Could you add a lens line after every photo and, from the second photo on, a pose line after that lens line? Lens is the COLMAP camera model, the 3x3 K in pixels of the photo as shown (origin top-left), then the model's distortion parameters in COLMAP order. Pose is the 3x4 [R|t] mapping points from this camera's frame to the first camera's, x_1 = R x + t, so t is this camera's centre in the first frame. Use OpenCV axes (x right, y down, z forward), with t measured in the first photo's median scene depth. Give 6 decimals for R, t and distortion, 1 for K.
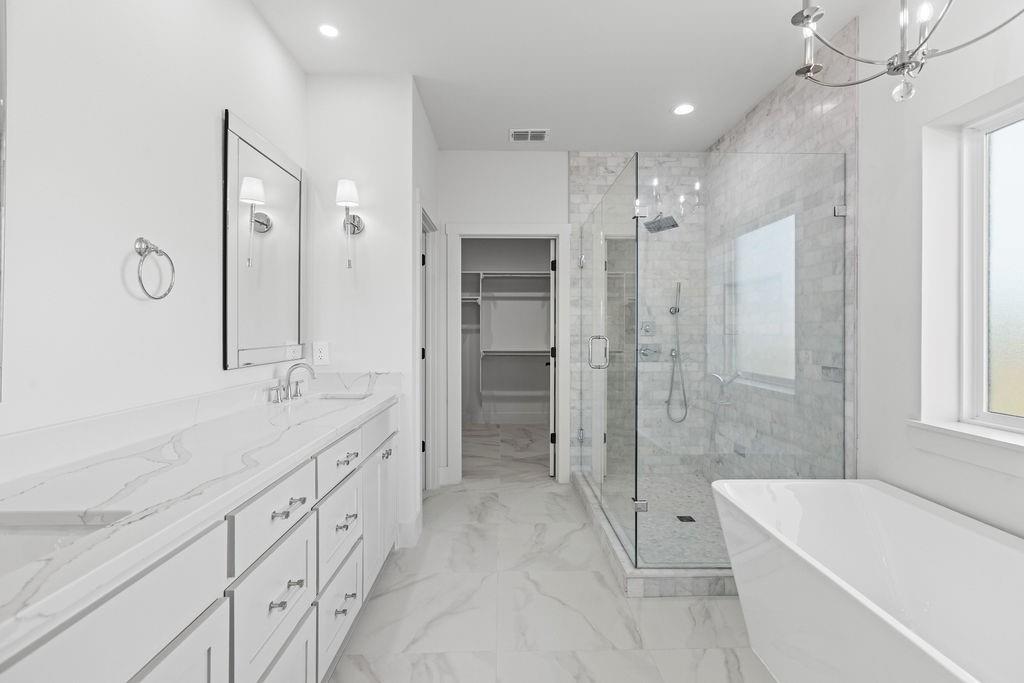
lens RADIAL K [[463.9, 0, 510.5], [0, 463.9, 333.0], [0, 0, 1]] dist [0.001847, 0.000819]
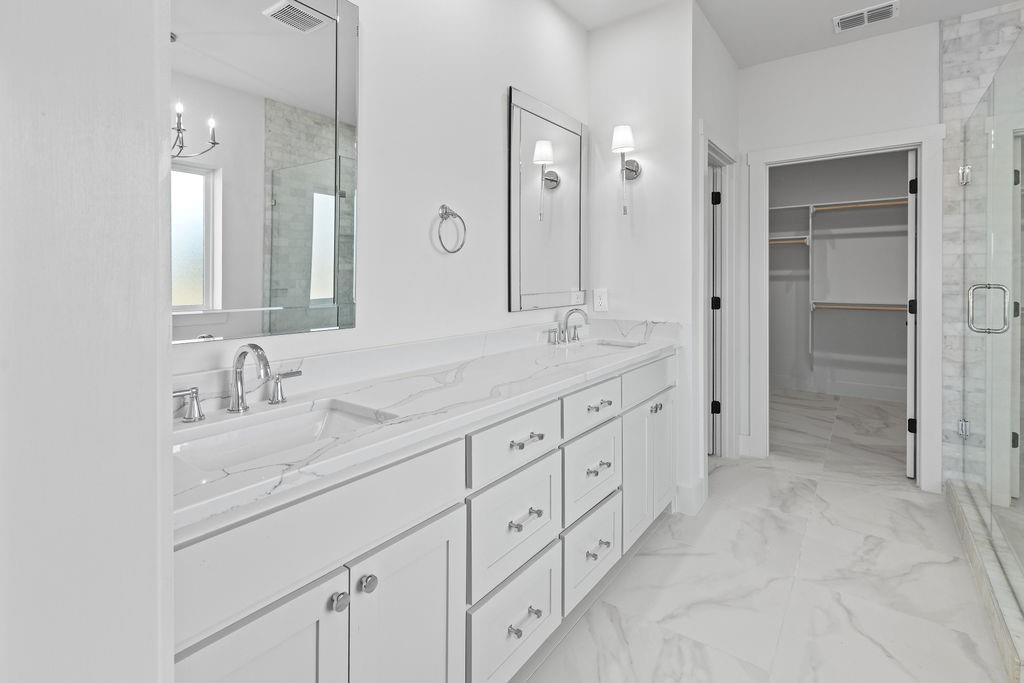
lens RADIAL K [[478.5, 0, 511.1], [0, 478.5, 282.0], [0, 0, 1]] dist [0.000978, 0.000018]
pose [[0.788970, 0.001543, -0.614430, 0.074005], [0.000494, 0.999995, 0.003146, 0.000641], [0.614432, -0.002786, 0.788965, 0.037978]]
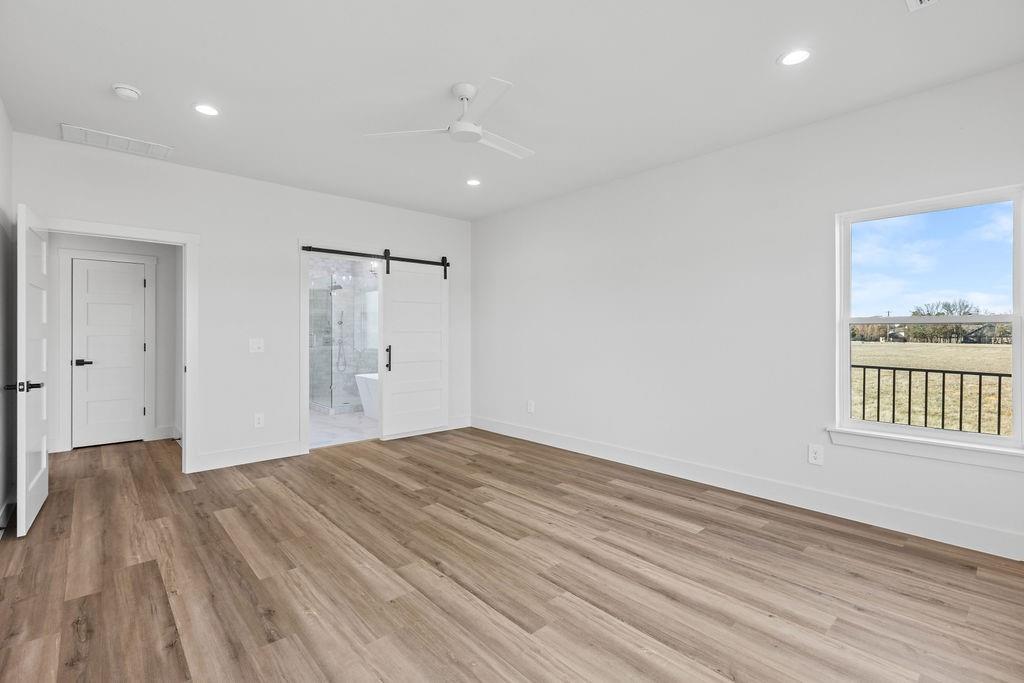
lens RADIAL K [[463.9, 0, 510.5], [0, 463.9, 333.0], [0, 0, 1]] dist [0.001847, 0.000819]
pose [[0.748945, -0.001306, 0.662631, -0.639754], [0.001684, 0.999999, 0.000068, 0.003917], [-0.662630, 0.001065, 0.748946, -1.518103]]
